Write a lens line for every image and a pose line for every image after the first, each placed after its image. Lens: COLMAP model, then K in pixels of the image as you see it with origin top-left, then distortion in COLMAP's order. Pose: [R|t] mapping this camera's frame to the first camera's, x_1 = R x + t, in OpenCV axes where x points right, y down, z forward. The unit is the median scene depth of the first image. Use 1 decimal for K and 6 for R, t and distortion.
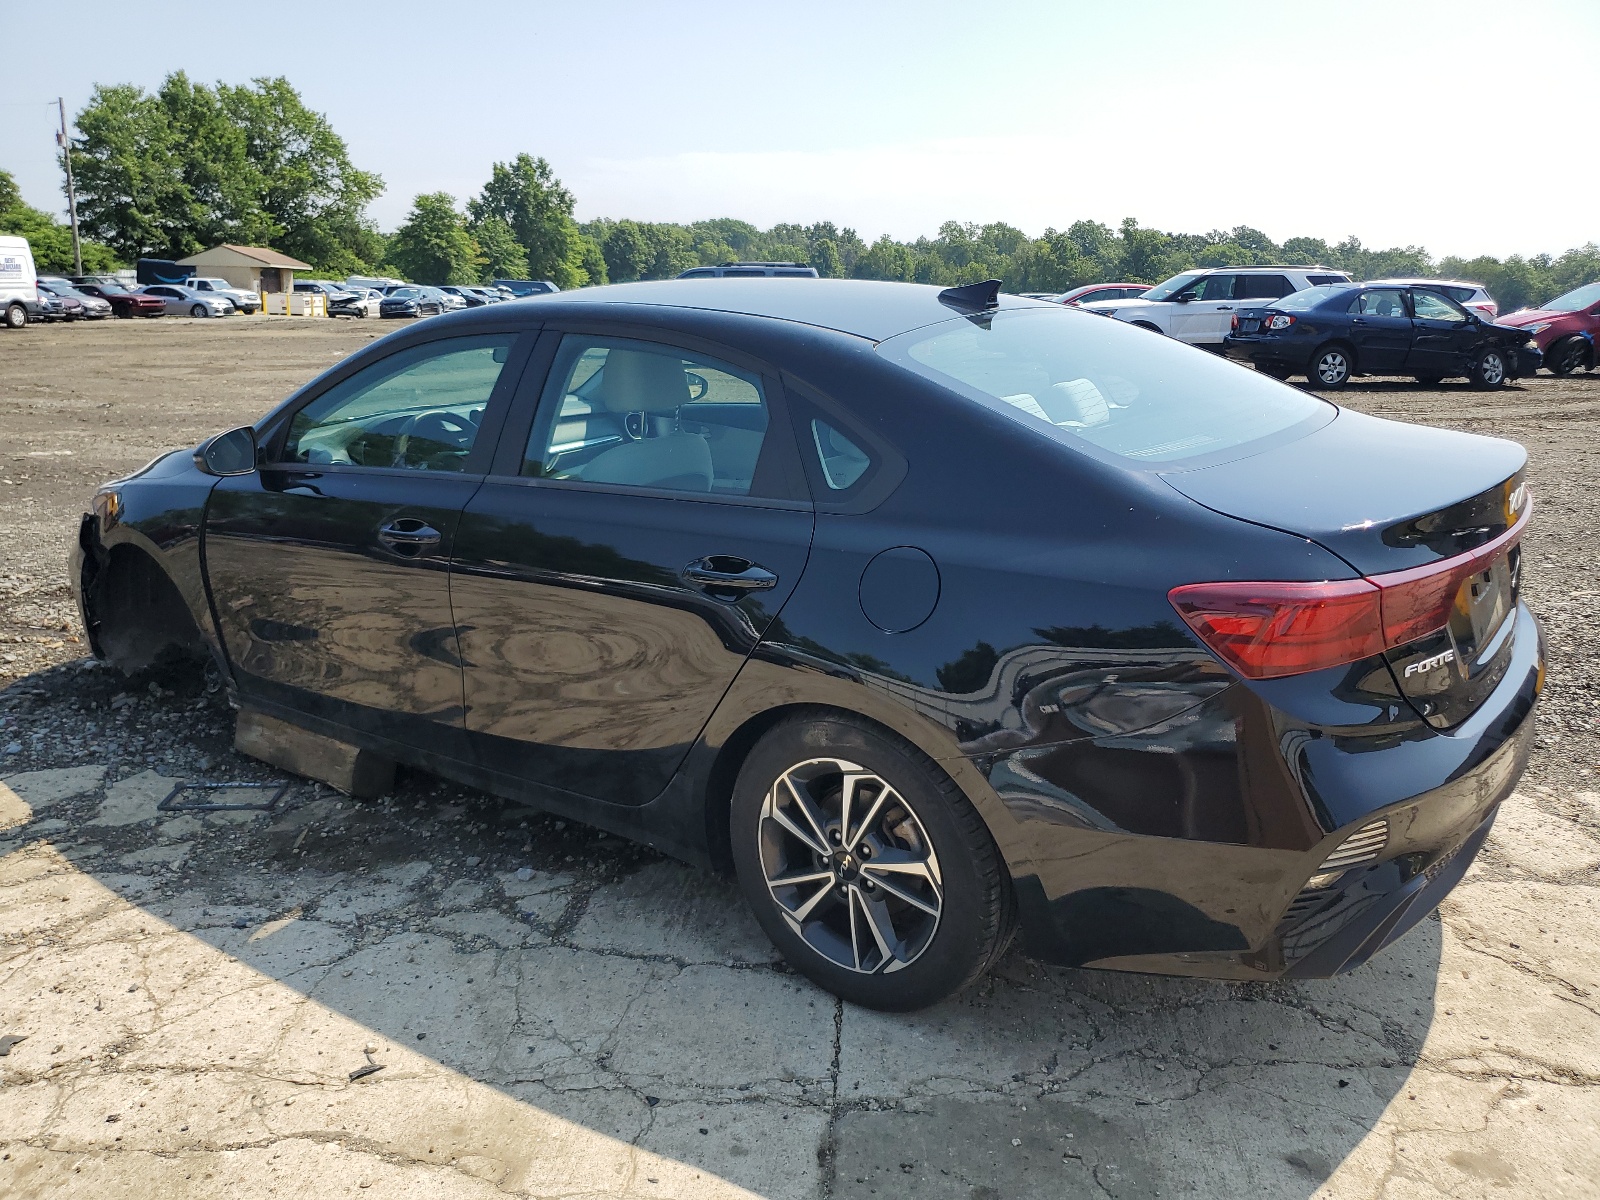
lens RADIAL K [[1265.4, 0, 792.6], [0, 1265.4, 599.2], [0, 0, 1]] dist [0.027786, 0.003558]
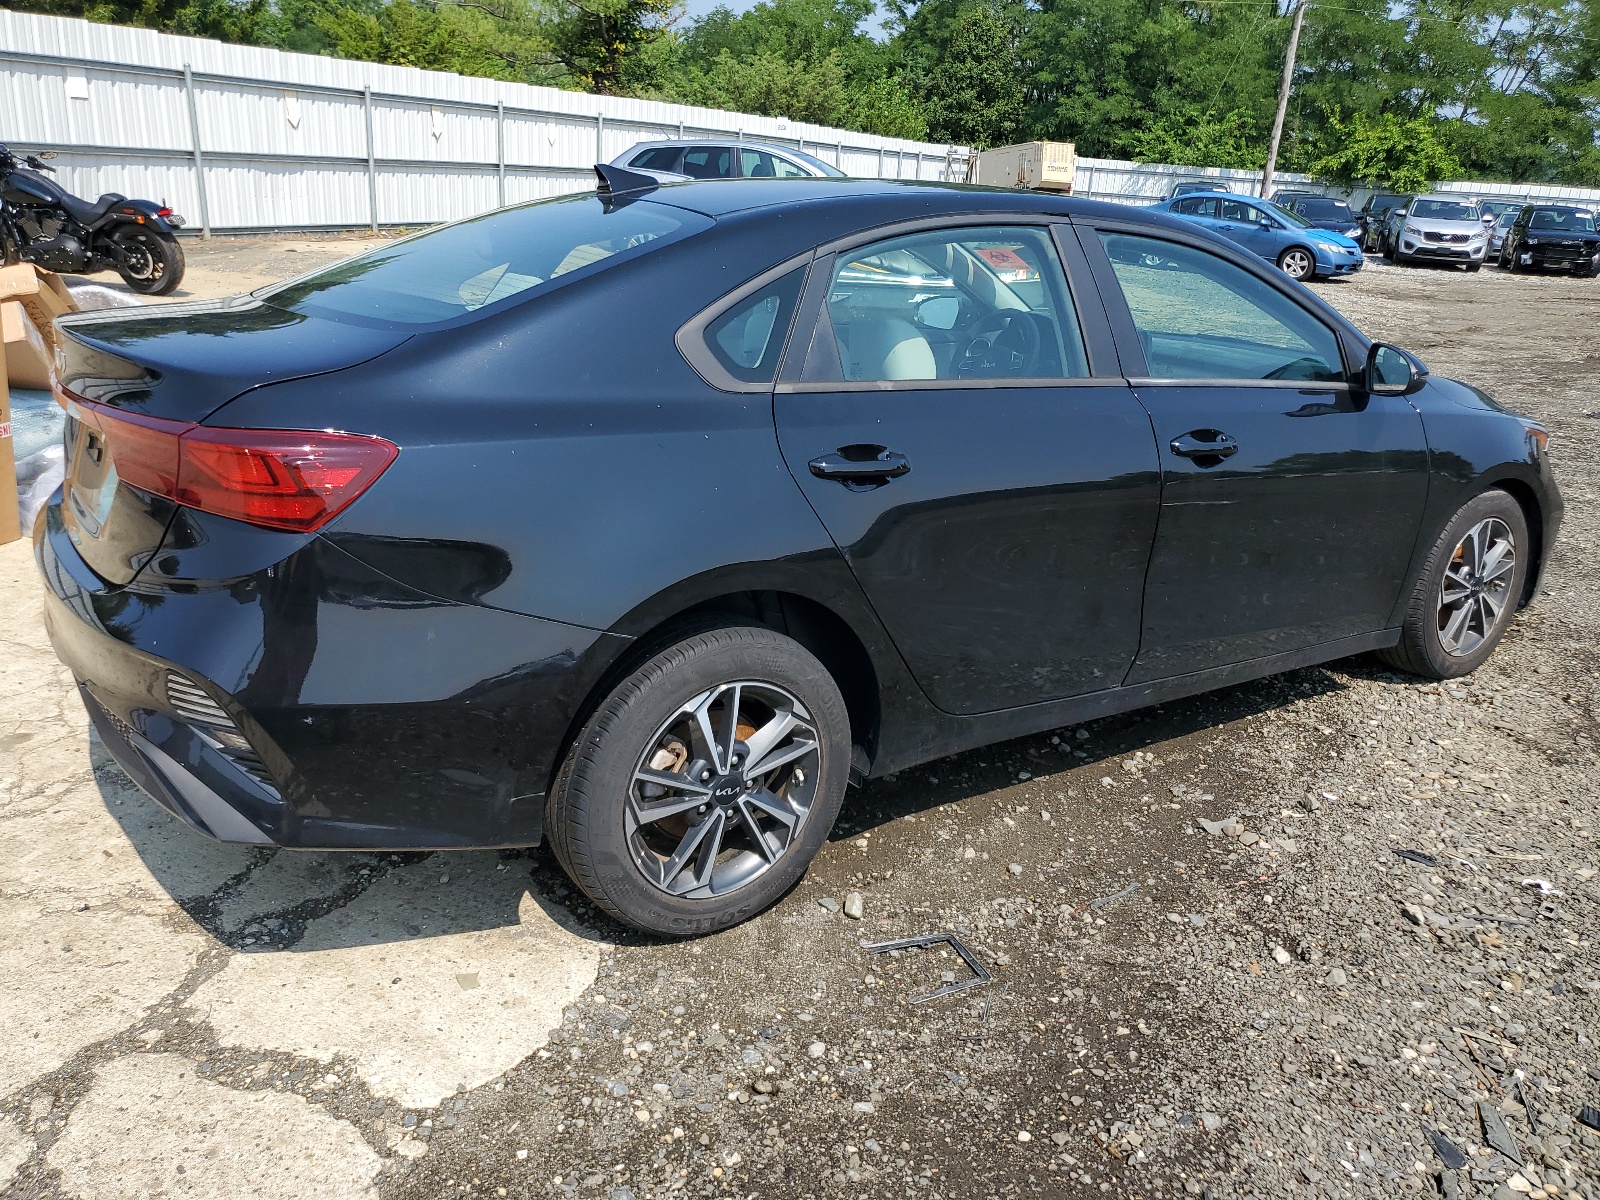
lens RADIAL K [[1265.4, 0, 792.6], [0, 1265.4, 599.2], [0, 0, 1]] dist [0.027786, 0.003558]
pose [[-0.343329, 0.286734, -0.894376, 0.065359], [-0.289574, 0.873553, 0.391219, -0.023292], [0.893461, 0.393304, -0.216885, 0.089854]]
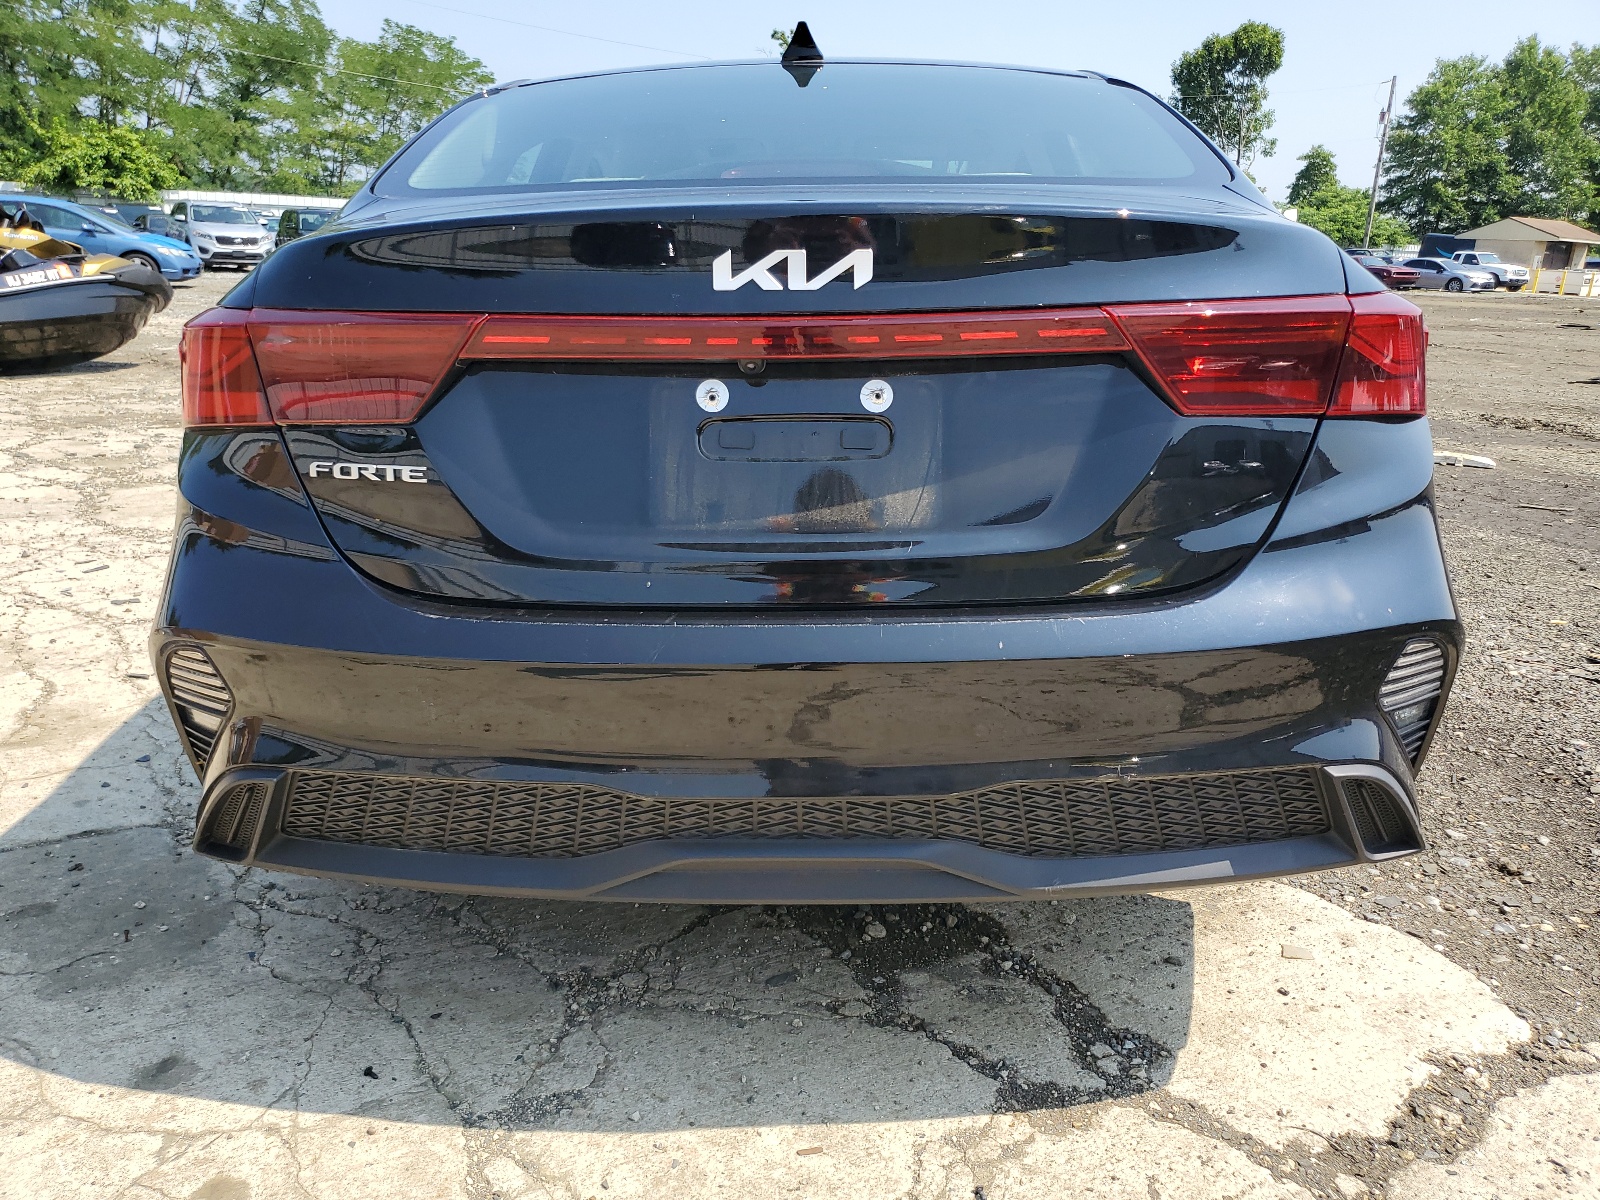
lens RADIAL K [[1265.4, 0, 792.6], [0, 1265.4, 599.2], [0, 0, 1]] dist [0.027786, 0.003558]
pose [[0.578723, 0.234461, -0.781094, 0.050906], [-0.226060, 0.966369, 0.122585, -0.000873], [0.783567, 0.105632, 0.612262, 0.034460]]
